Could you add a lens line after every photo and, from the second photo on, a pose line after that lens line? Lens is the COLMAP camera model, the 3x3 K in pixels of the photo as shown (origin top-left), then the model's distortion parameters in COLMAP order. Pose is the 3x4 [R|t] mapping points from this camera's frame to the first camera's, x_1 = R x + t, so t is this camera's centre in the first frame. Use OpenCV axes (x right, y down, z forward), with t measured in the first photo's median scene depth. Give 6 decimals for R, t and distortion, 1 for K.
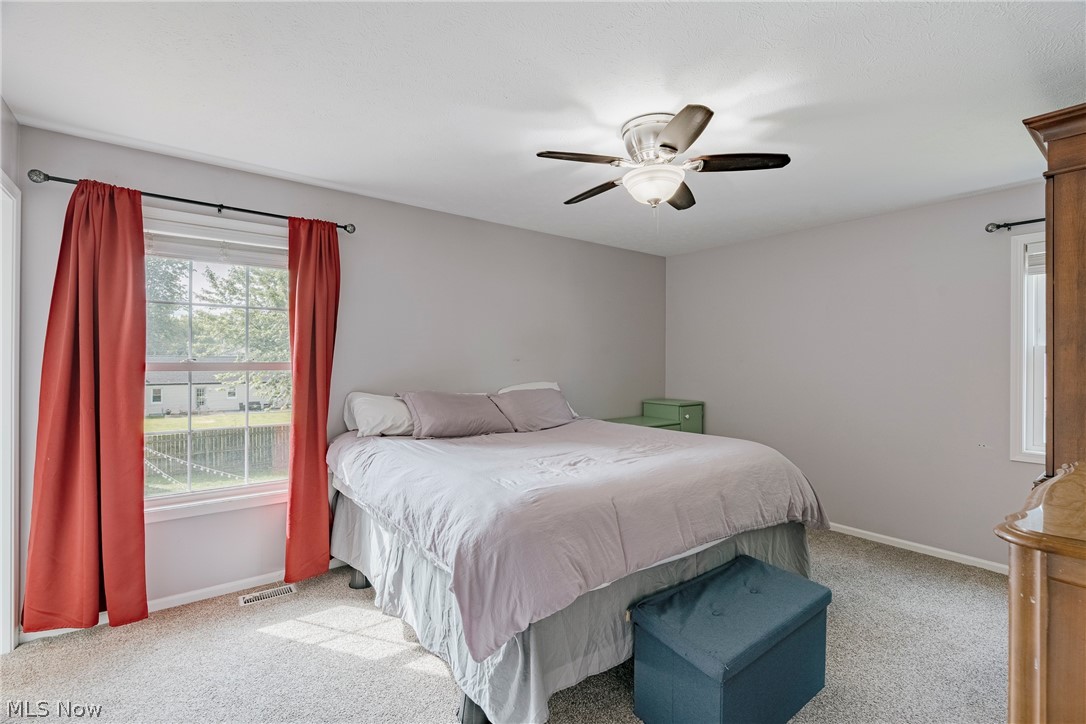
lens RADIAL K [[495.9, 0, 543.0], [0, 495.9, 362.0], [0, 0, 1]] dist [-0.001572, 0.000533]
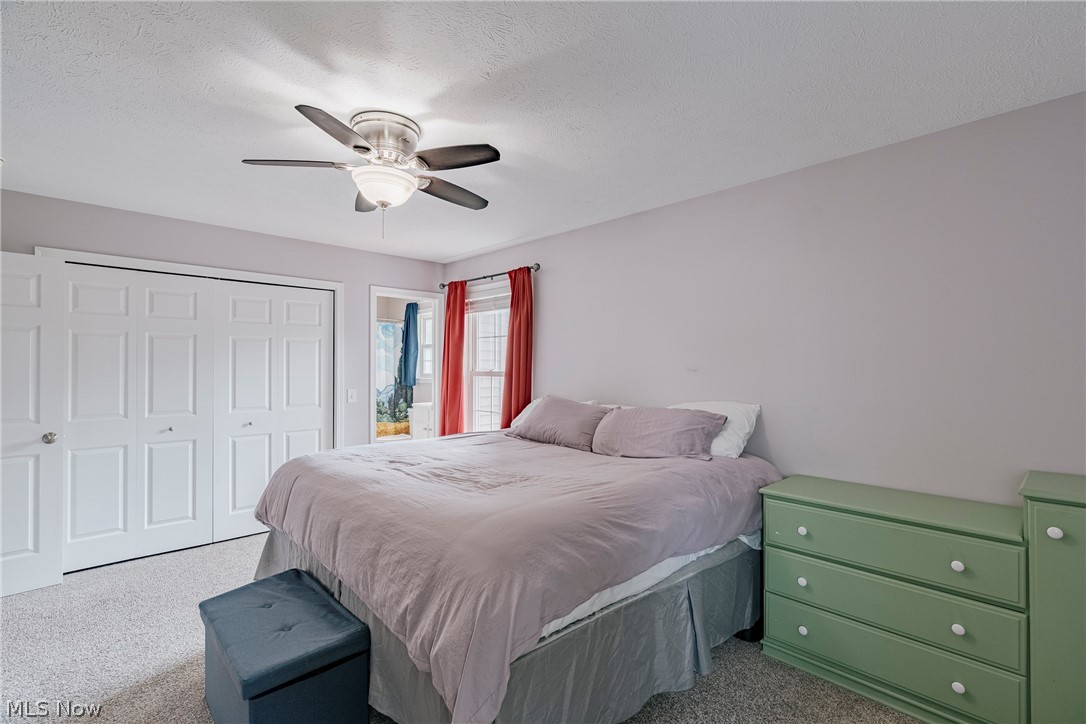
lens RADIAL K [[498.5, 0, 540.2], [0, 498.5, 368.2], [0, 0, 1]] dist [-0.009513, -0.000073]
pose [[0.088587, 0.000063, -0.996068, 0.995276], [-0.001643, 0.999999, -0.000083, -0.009152], [0.996067, 0.001644, 0.088587, 1.002353]]
